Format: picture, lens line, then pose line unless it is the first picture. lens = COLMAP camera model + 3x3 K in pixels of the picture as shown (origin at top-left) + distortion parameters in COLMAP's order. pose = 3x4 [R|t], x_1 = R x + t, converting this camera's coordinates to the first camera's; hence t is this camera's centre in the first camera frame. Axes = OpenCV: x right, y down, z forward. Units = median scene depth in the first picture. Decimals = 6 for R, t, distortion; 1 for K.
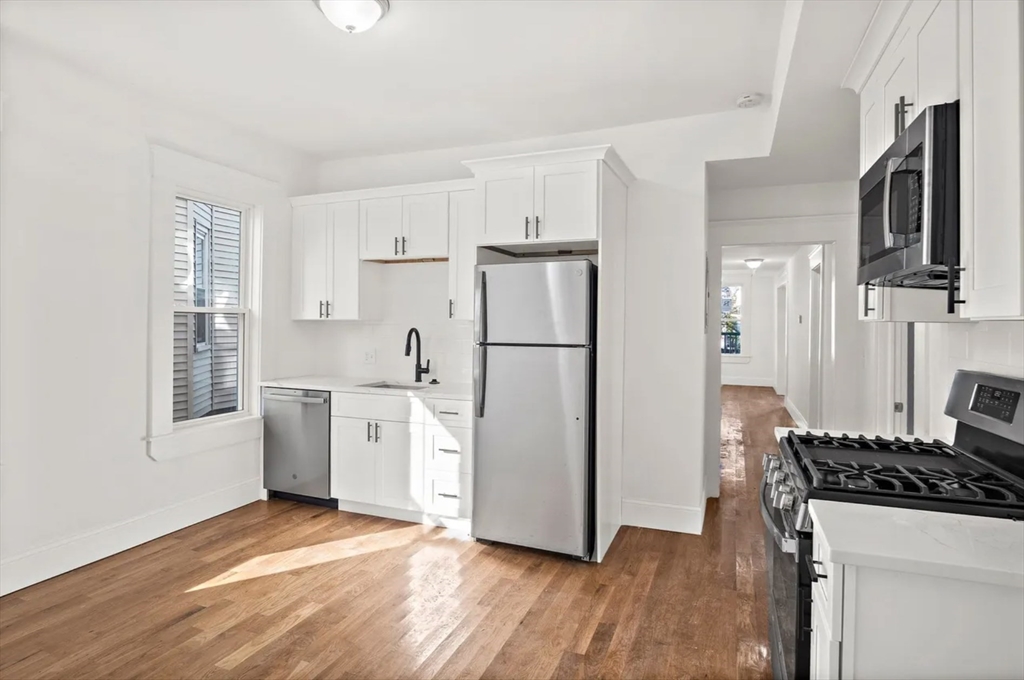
lens RADIAL K [[549.0, 0, 510.8], [0, 549.0, 316.3], [0, 0, 1]] dist [-0.015346, -0.000436]
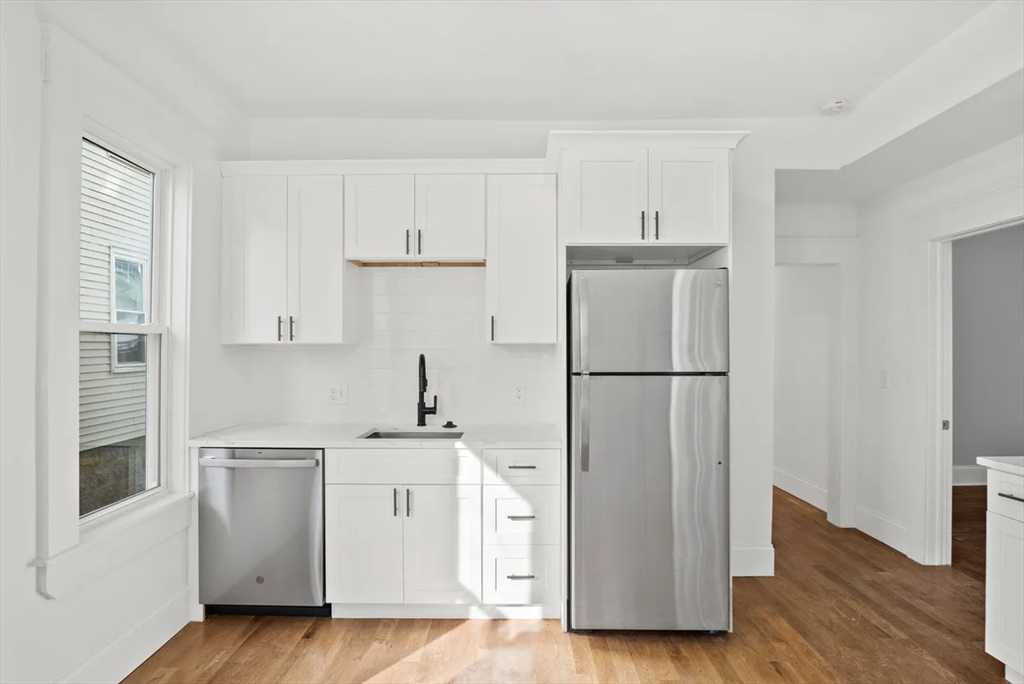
lens RADIAL K [[560.8, 0, 512.0], [0, 560.8, 342.9], [0, 0, 1]] dist [-0.022042, 0.002421]
pose [[0.930684, -0.004701, 0.365794, -0.383037], [0.002489, 0.999976, 0.006519, 0.001542], [-0.365815, -0.005157, 0.930673, 0.280238]]
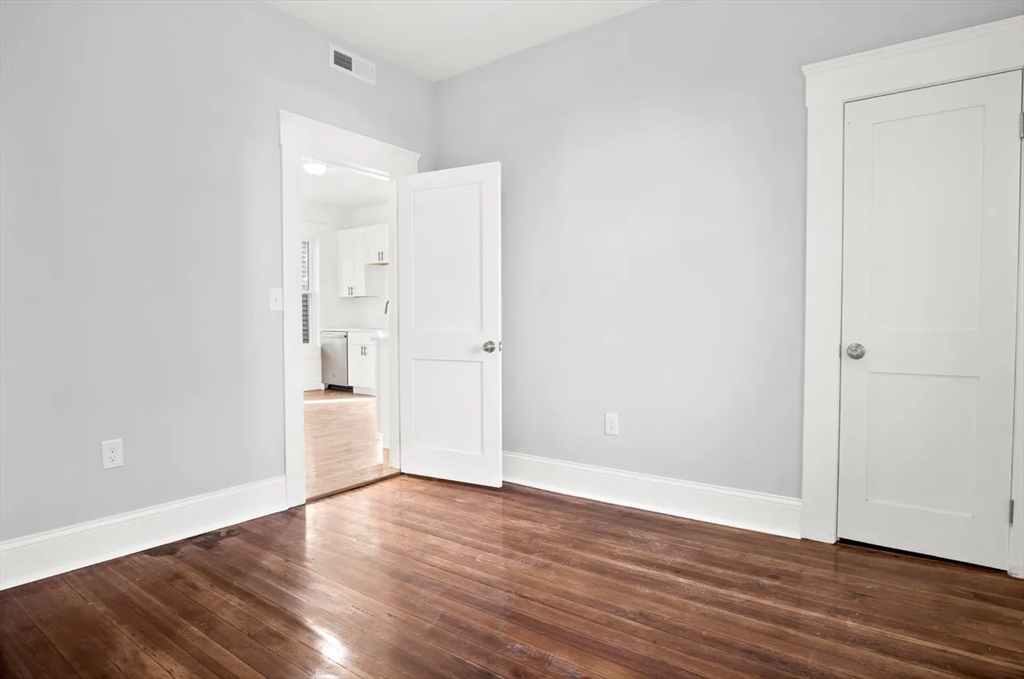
lens RADIAL K [[565.1, 0, 509.9], [0, 565.1, 345.4], [0, 0, 1]] dist [-0.022340, -0.000302]
pose [[0.963850, 0.007851, -0.266329, 0.813142], [0.005996, 0.998673, 0.051141, 0.089908], [0.266377, -0.050889, 0.962524, -0.839574]]
